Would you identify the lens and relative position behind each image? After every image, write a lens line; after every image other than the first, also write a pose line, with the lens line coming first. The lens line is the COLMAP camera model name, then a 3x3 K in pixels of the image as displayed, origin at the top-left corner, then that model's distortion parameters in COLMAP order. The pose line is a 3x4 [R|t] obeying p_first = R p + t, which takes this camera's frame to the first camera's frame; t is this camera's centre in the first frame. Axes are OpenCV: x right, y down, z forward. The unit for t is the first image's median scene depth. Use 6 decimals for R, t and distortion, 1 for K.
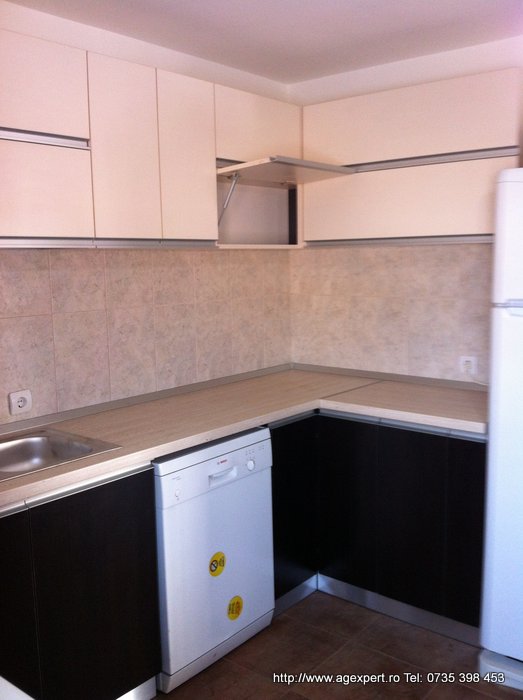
lens RADIAL K [[669.2, 0, 263.1], [0, 669.2, 348.5], [0, 0, 1]] dist [0.117845, -0.388911]
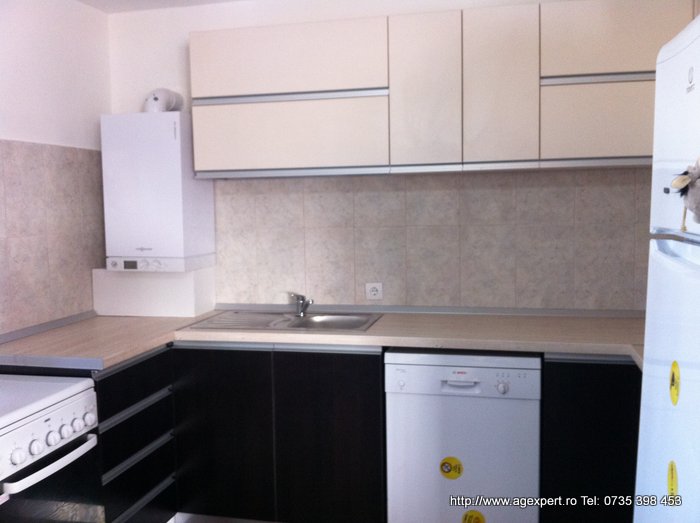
lens RADIAL K [[669.2, 0, 350.0], [0, 669.2, 261.5], [0, 0, 1]] dist [0.117845, -0.388911]
pose [[0.440106, 0.089035, -0.893521, 0.699288], [-0.107624, 0.993129, 0.045950, -0.029406], [0.891473, 0.075941, 0.446664, 0.326647]]
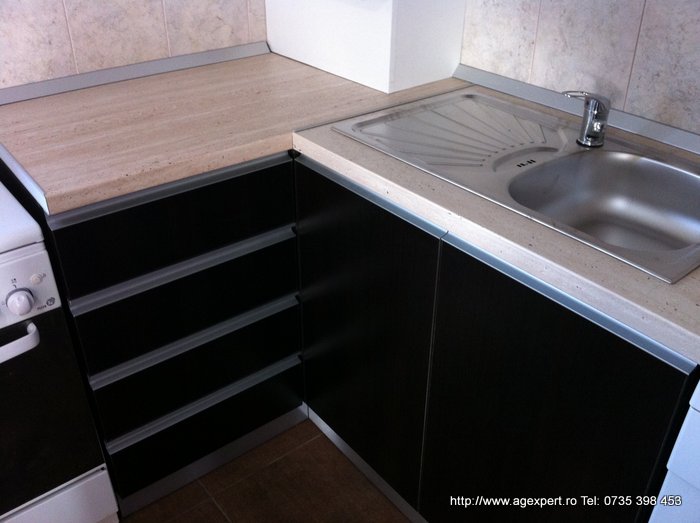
lens RADIAL K [[673.0, 0, 350.0], [0, 673.0, 261.5], [0, 0, 1]] dist [0.116509, -0.344025]
pose [[-0.212619, 0.523452, -0.825101, 0.138223], [-0.127102, 0.822418, 0.554503, -0.058179], [0.968833, 0.222770, -0.108331, 0.675870]]
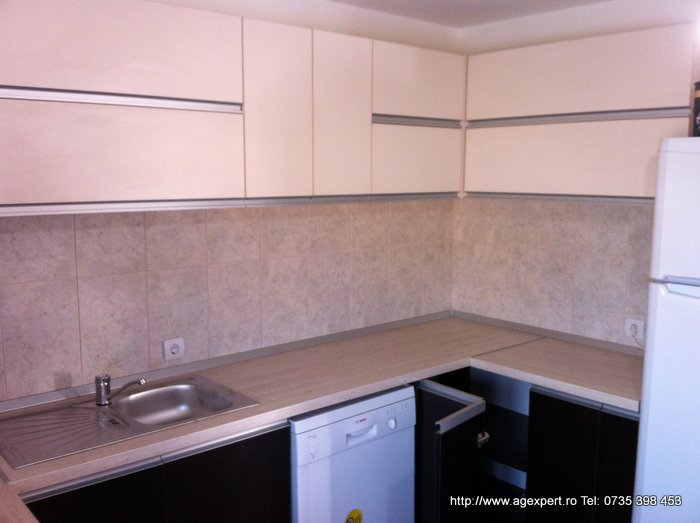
lens RADIAL K [[673.0, 0, 350.0], [0, 673.0, 261.5], [0, 0, 1]] dist [0.116509, -0.344025]
pose [[0.986868, 0.041315, -0.156157, 0.062969], [-0.041374, 0.999140, 0.002877, -0.062917], [0.156142, 0.003622, 0.987728, -0.000559]]
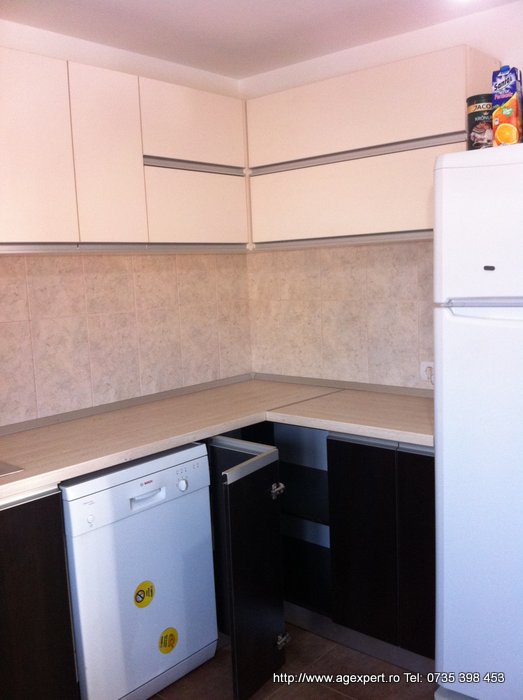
lens RADIAL K [[669.2, 0, 263.1], [0, 669.2, 348.5], [0, 0, 1]] dist [0.117845, -0.388911]
pose [[0.999365, -0.021841, -0.028168, 0.114454], [0.021442, 0.999667, -0.014388, 0.001697], [0.028473, 0.013775, 0.999500, 0.074012]]
